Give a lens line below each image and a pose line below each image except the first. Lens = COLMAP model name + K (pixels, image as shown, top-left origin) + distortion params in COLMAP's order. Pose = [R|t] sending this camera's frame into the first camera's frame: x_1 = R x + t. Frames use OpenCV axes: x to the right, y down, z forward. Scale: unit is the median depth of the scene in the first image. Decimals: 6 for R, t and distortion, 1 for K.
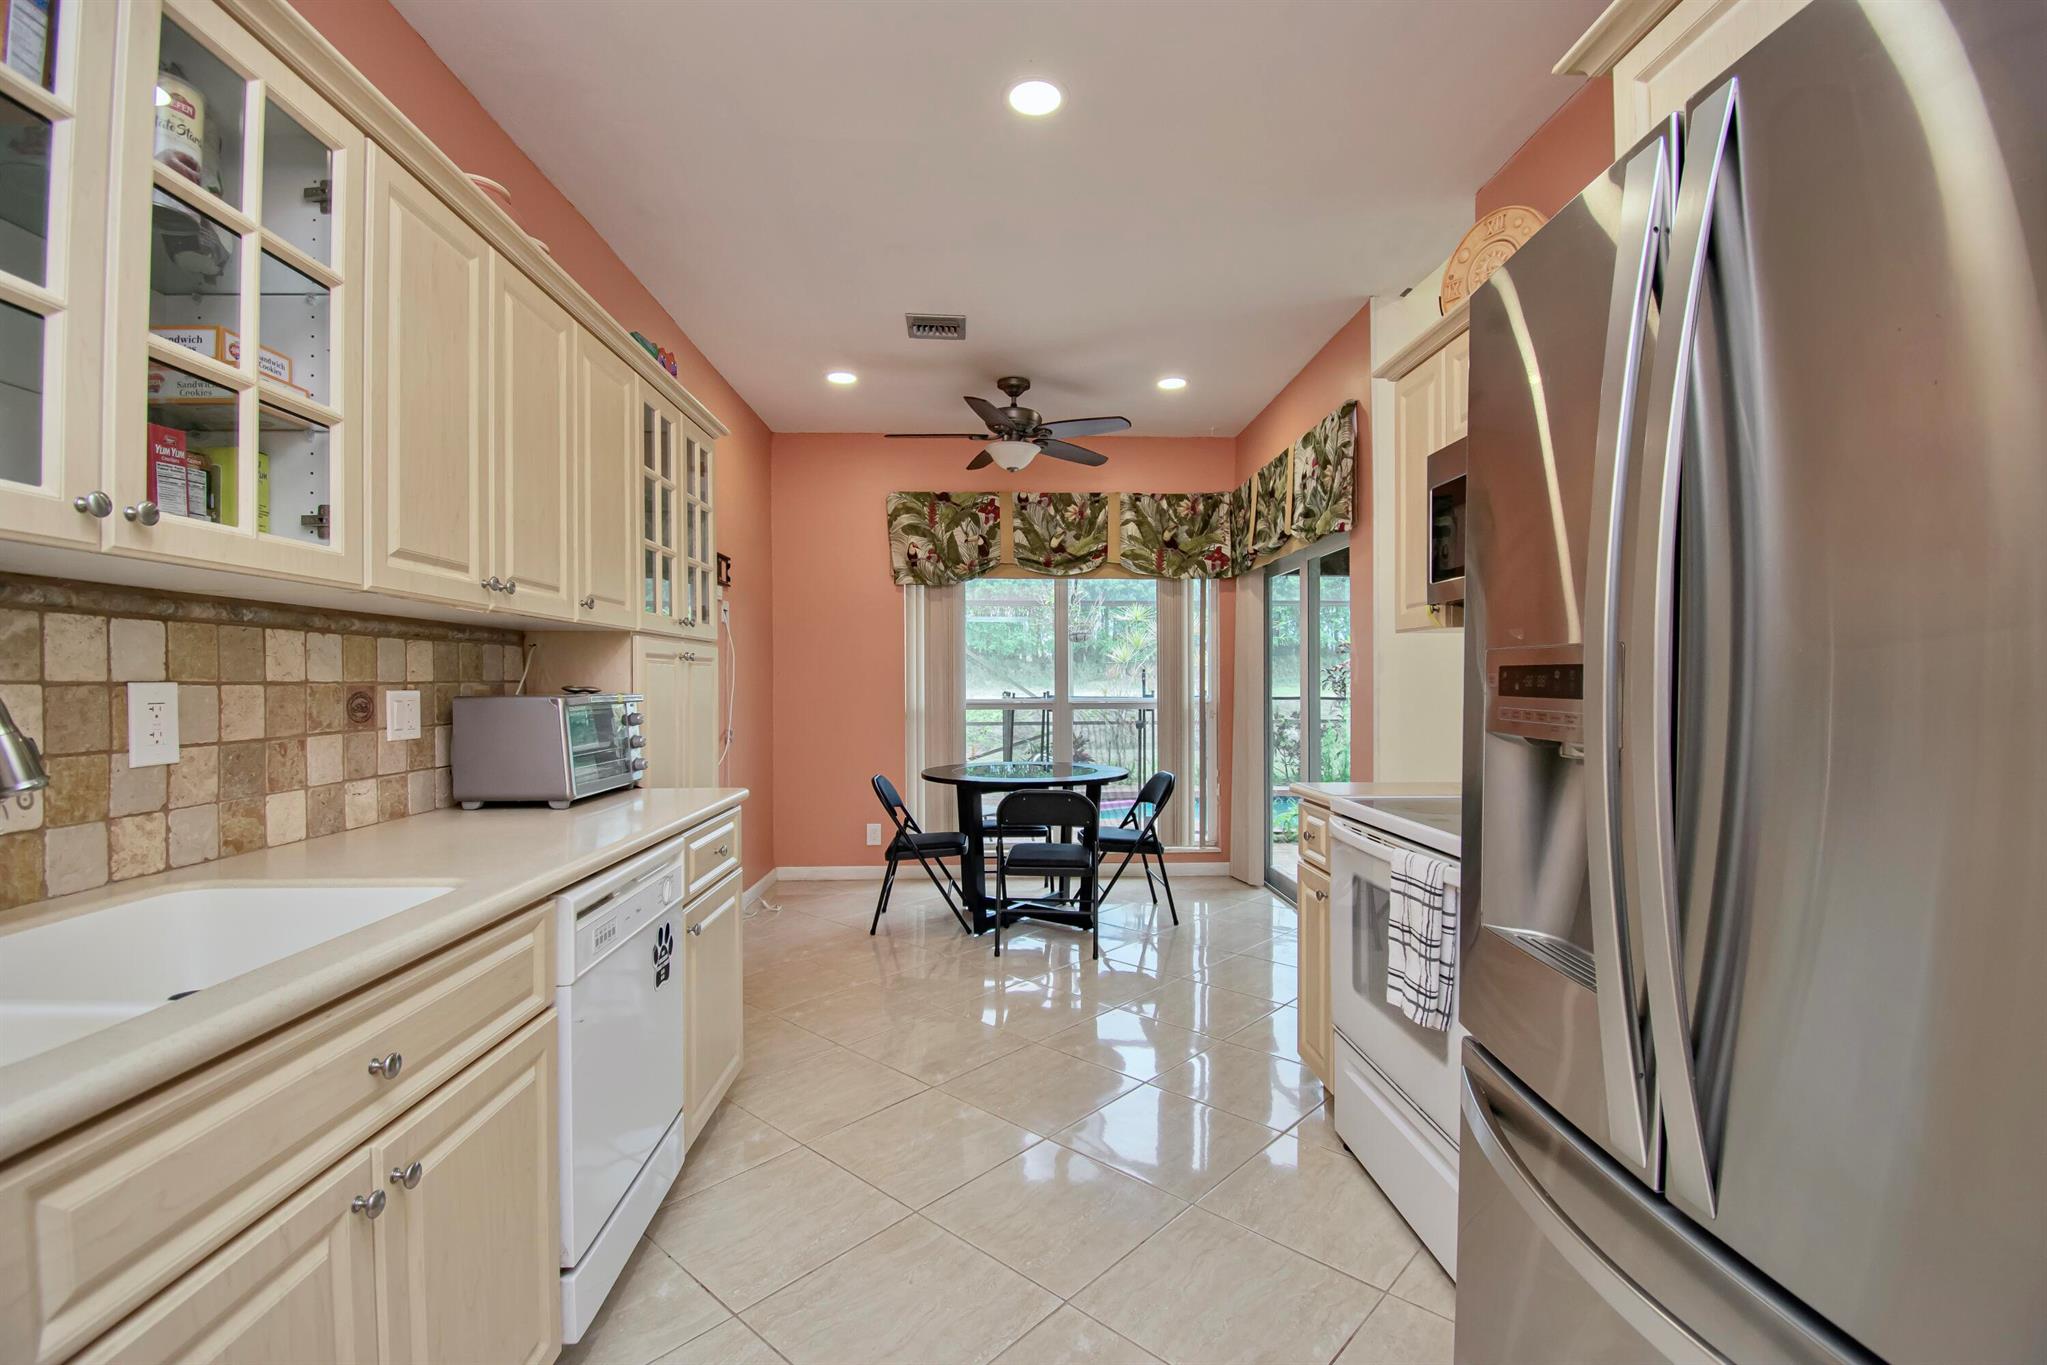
lens RADIAL K [[916.8, 0, 1023.9], [0, 916.8, 683.9], [0, 0, 1]] dist [-0.000090, -0.001715]
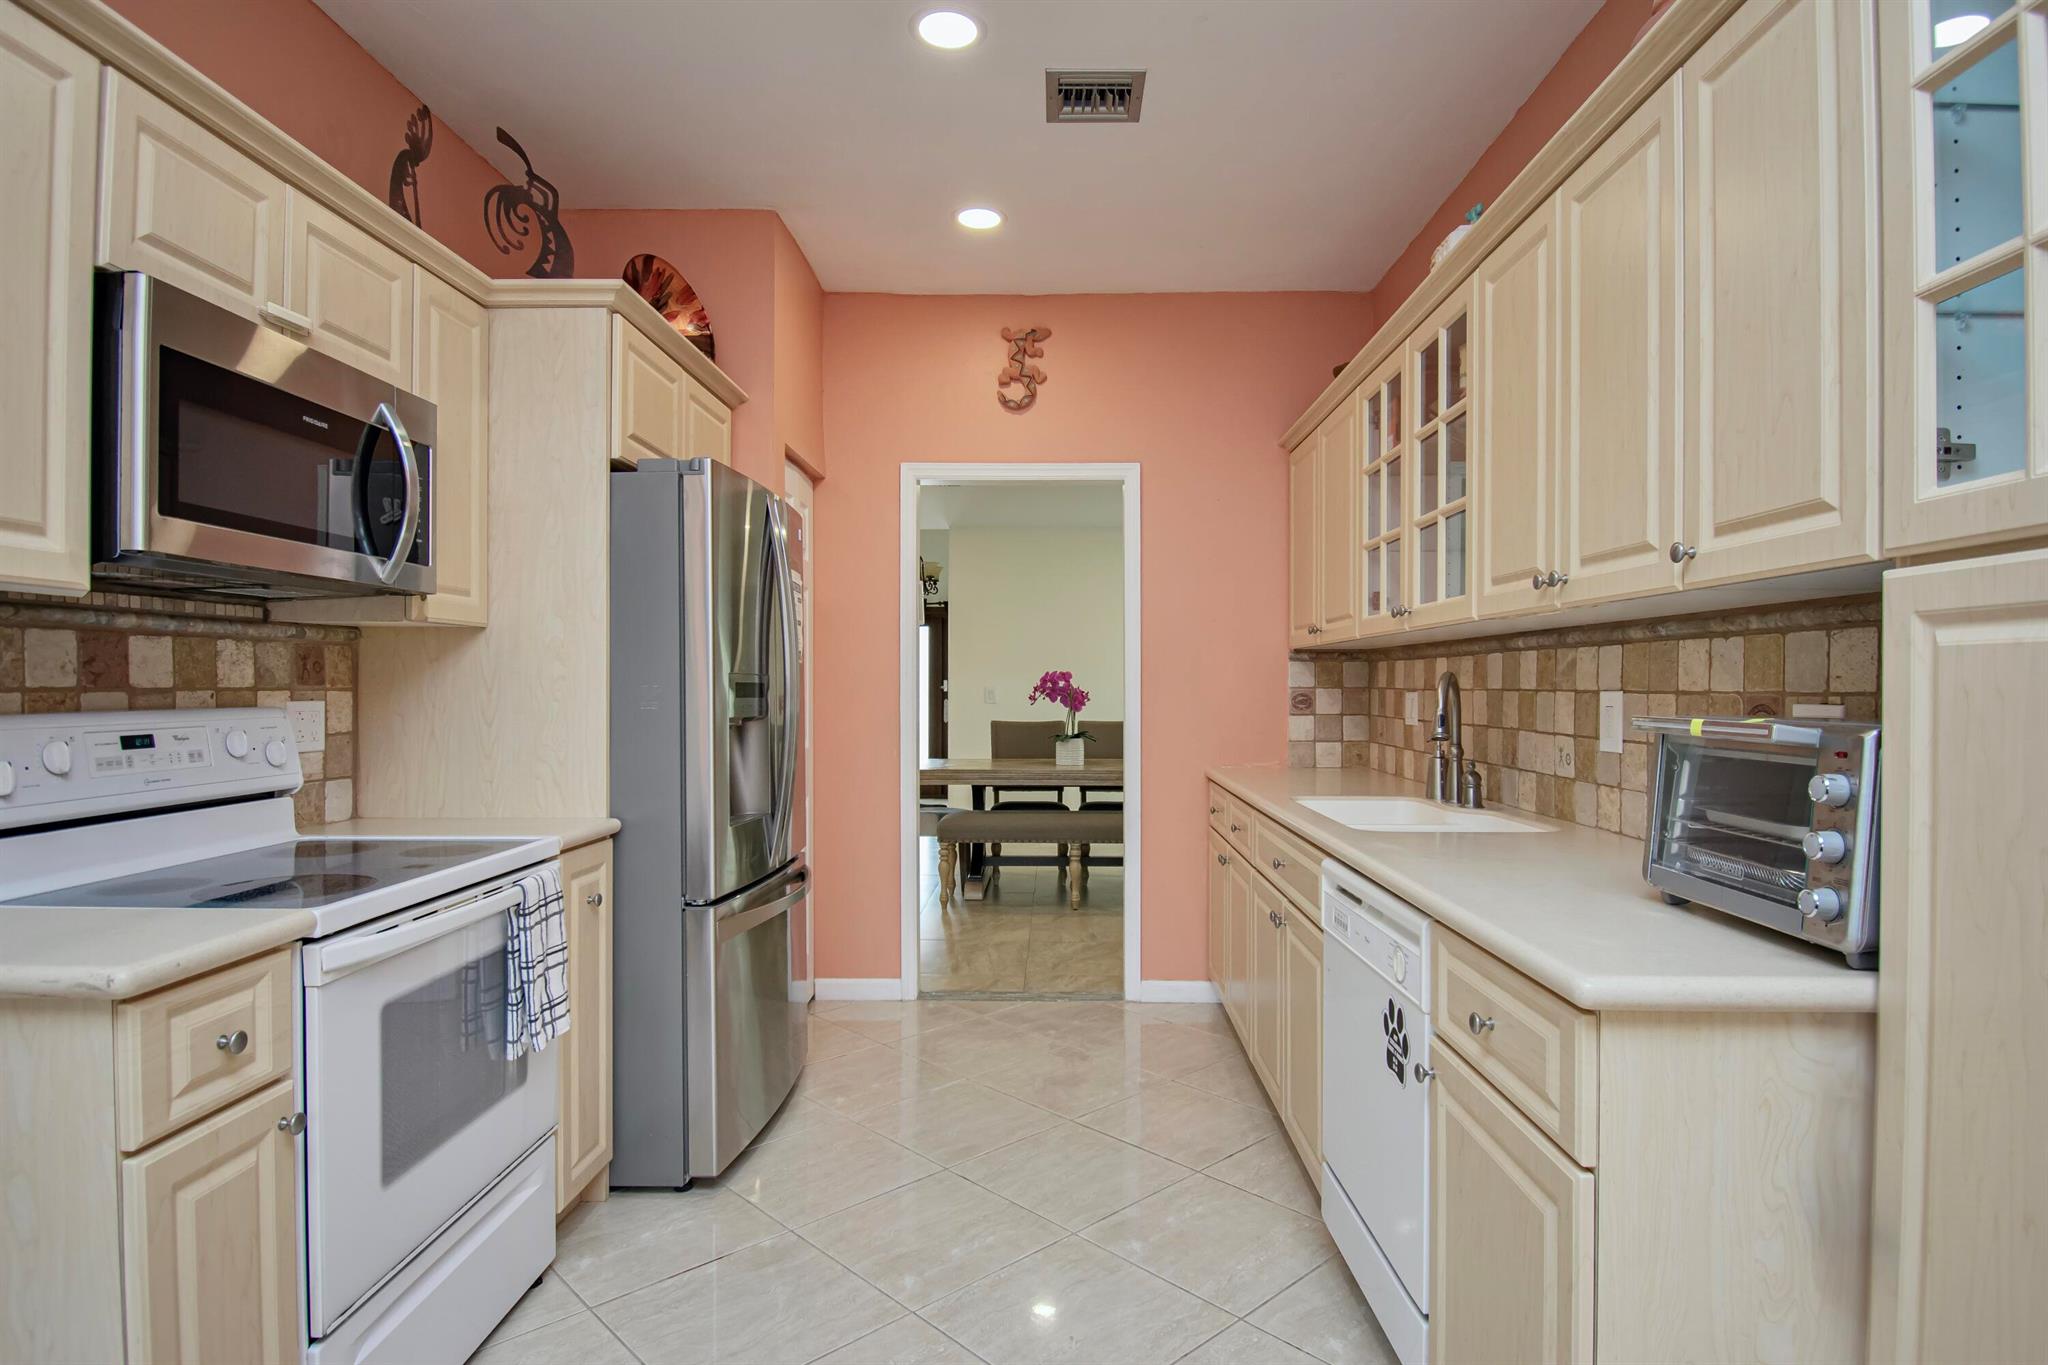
lens RADIAL K [[1105.2, 0, 1019.5], [0, 1105.2, 692.0], [0, 0, 1]] dist [0.001343, -0.011415]
pose [[-0.997623, -0.004614, 0.068751, -0.161164], [-0.003990, 0.999950, 0.009223, -0.010005], [-0.068790, 0.008926, -0.997591, 2.314967]]
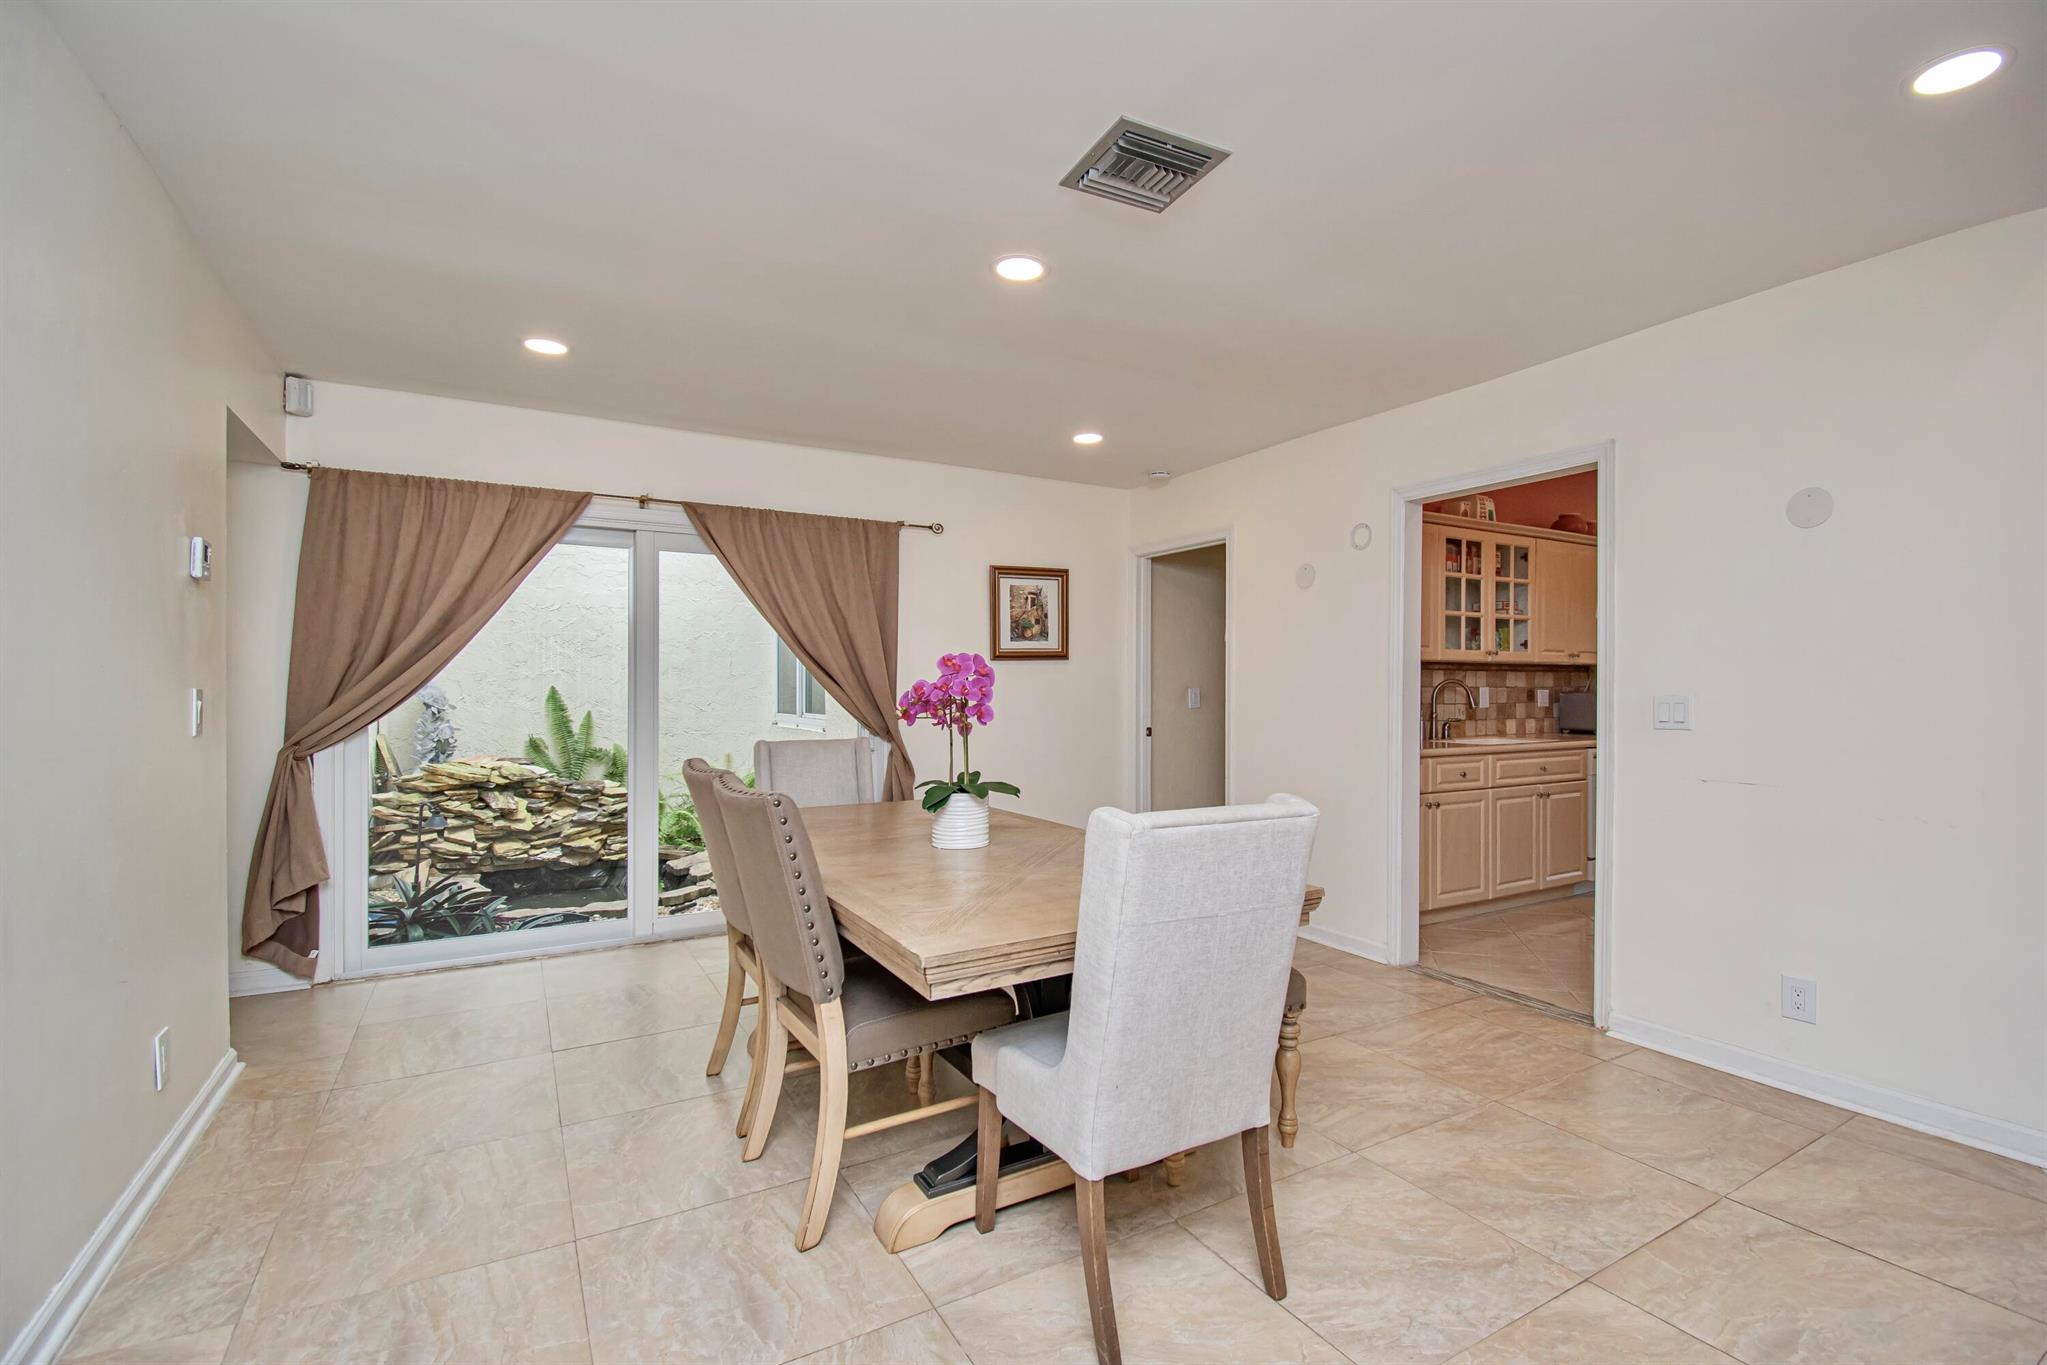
lens RADIAL K [[916.8, 0, 1026.1], [0, 916.8, 690.9], [0, 0, 1]] dist [-0.000090, -0.001715]
pose [[0.454239, 0.003466, -0.890873, 1.463973], [-0.005737, 0.999983, 0.000966, 0.019752], [0.890861, 0.004672, 0.454251, -2.233391]]
